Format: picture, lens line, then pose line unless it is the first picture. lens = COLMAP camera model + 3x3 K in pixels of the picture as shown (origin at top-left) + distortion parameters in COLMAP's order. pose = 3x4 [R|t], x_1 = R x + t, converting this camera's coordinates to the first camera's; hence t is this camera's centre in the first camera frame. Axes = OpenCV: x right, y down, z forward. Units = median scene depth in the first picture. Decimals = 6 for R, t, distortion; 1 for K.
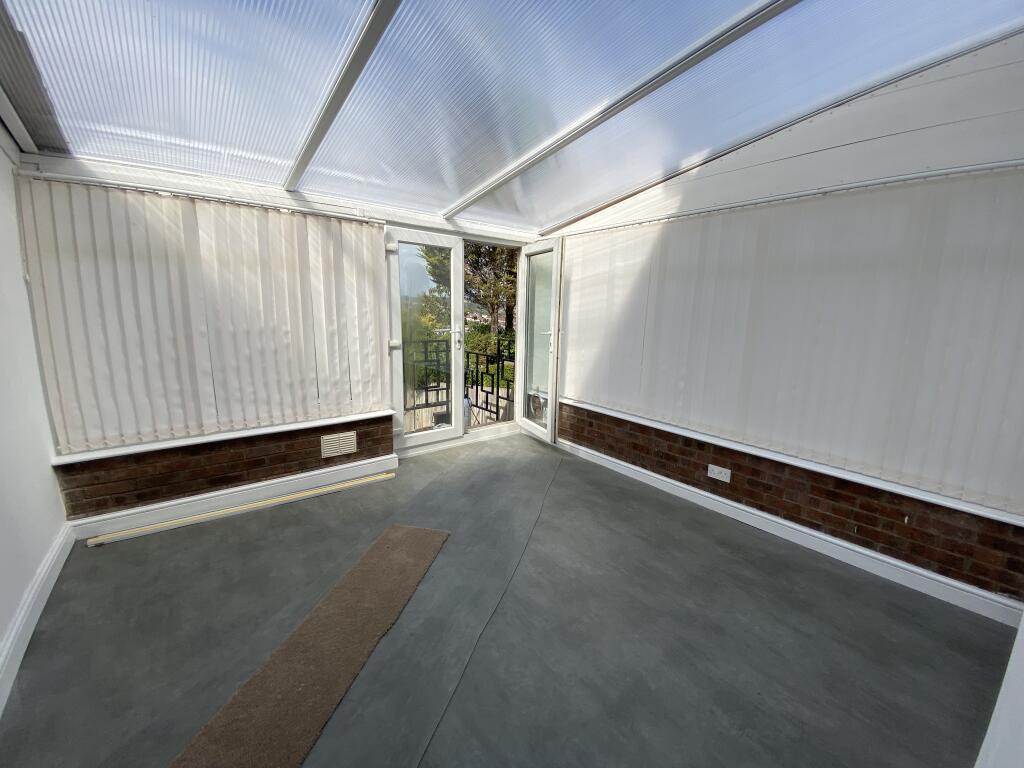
lens RADIAL K [[422.5, 0, 509.6], [0, 422.5, 382.1], [0, 0, 1]] dist [0.020285, -0.000226]
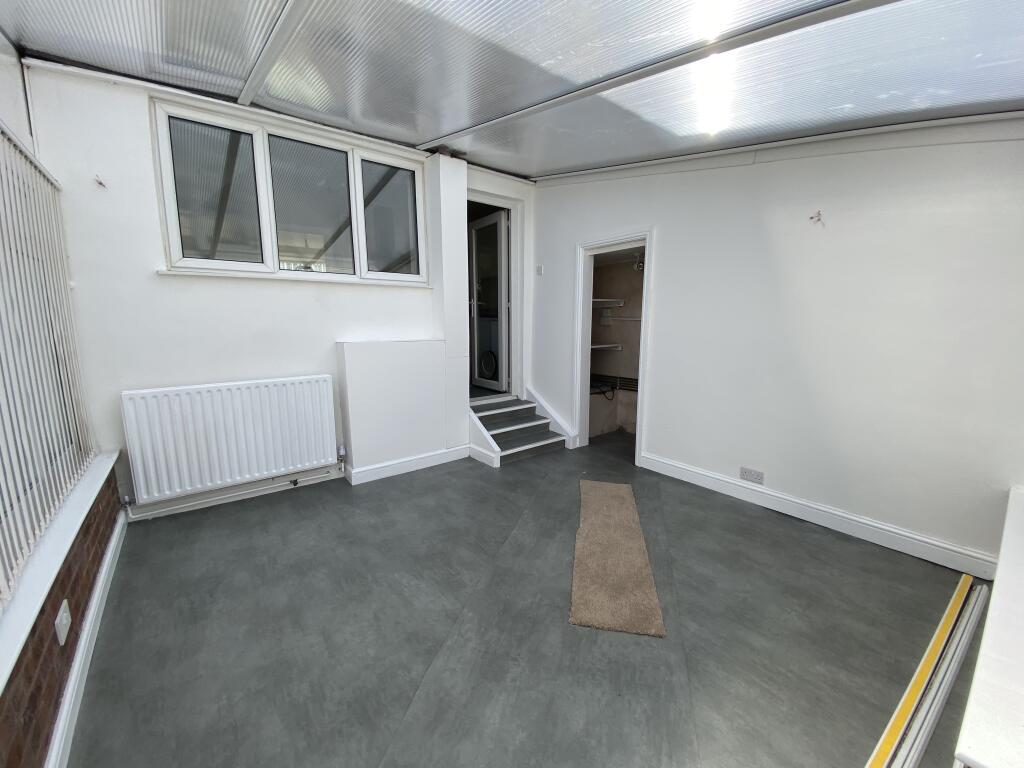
lens RADIAL K [[422.5, 0, 509.6], [0, 422.5, 382.1], [0, 0, 1]] dist [0.020285, -0.000226]
pose [[-0.999919, -0.011954, 0.004356, -0.043825], [-0.009906, 0.946342, 0.323016, -0.273380], [-0.007984, 0.322946, -0.946384, 1.679394]]
